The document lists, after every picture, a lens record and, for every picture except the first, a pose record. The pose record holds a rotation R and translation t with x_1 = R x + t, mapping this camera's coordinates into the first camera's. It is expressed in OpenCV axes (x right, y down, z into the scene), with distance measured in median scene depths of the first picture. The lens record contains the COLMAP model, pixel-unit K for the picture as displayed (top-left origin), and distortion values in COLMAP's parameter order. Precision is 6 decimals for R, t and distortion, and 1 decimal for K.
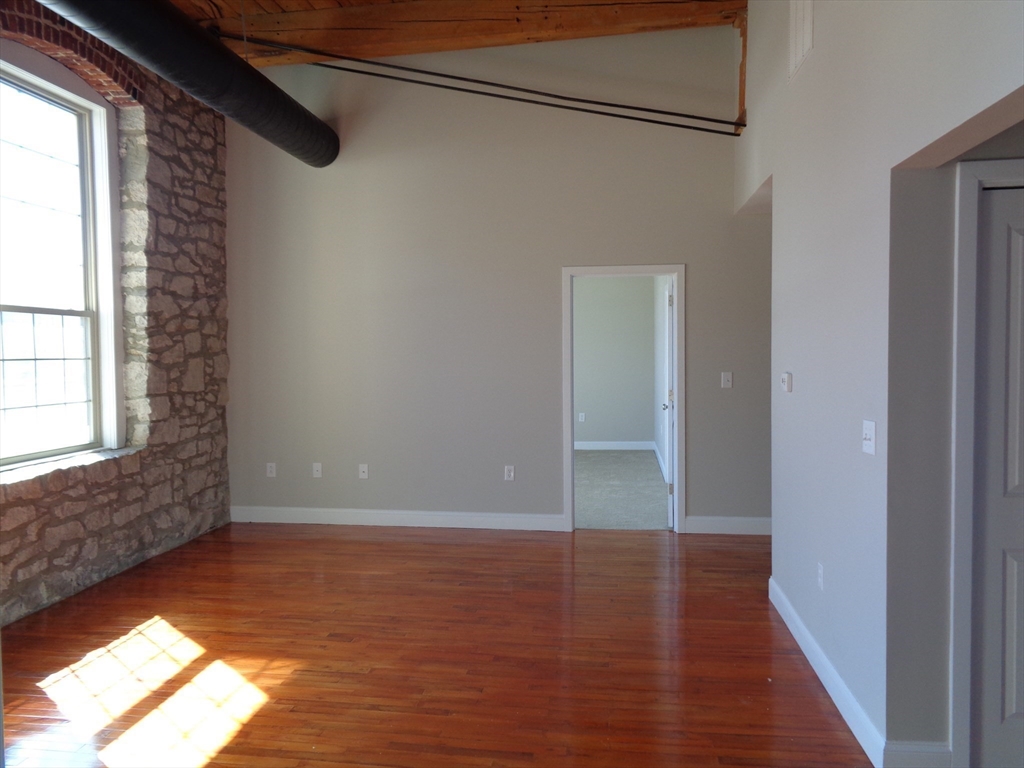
lens RADIAL K [[756.5, 0, 507.9], [0, 756.5, 382.6], [0, 0, 1]] dist [-0.000076, -0.001444]
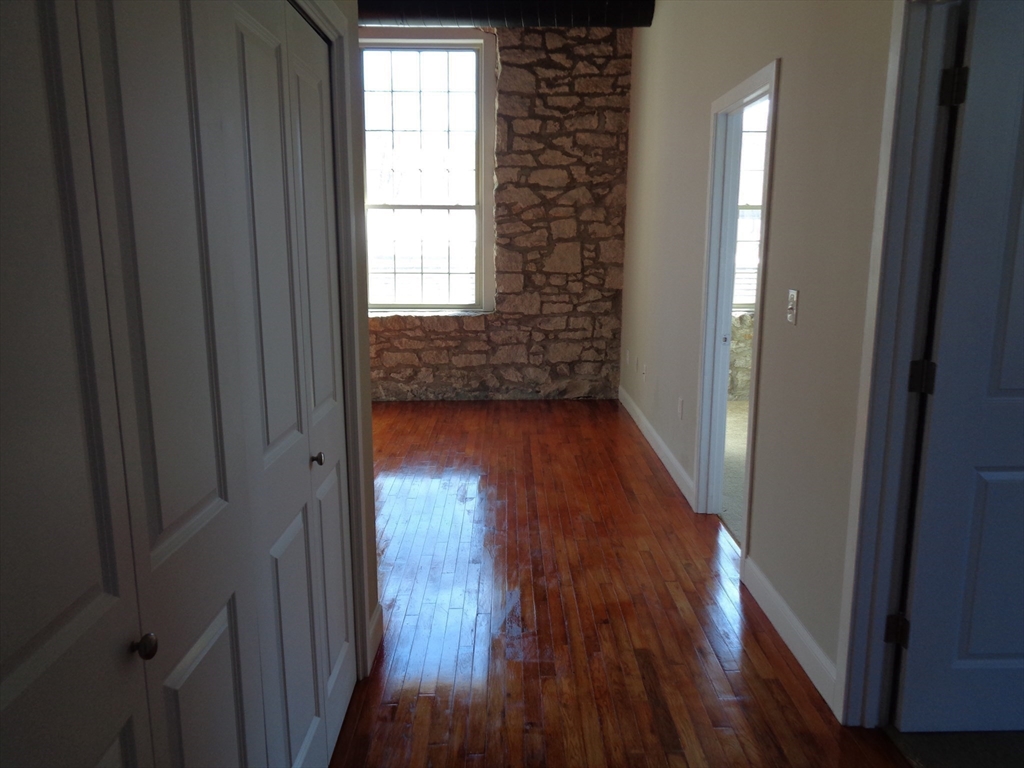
lens RADIAL K [[756.5, 0, 520.0], [0, 756.5, 379.6], [0, 0, 1]] dist [-0.000076, -0.001444]
pose [[0.169172, 0.190984, -0.966905, 0.725067], [-0.046910, 0.981494, 0.185658, -0.039571], [0.984470, 0.013950, 0.175000, 0.768682]]
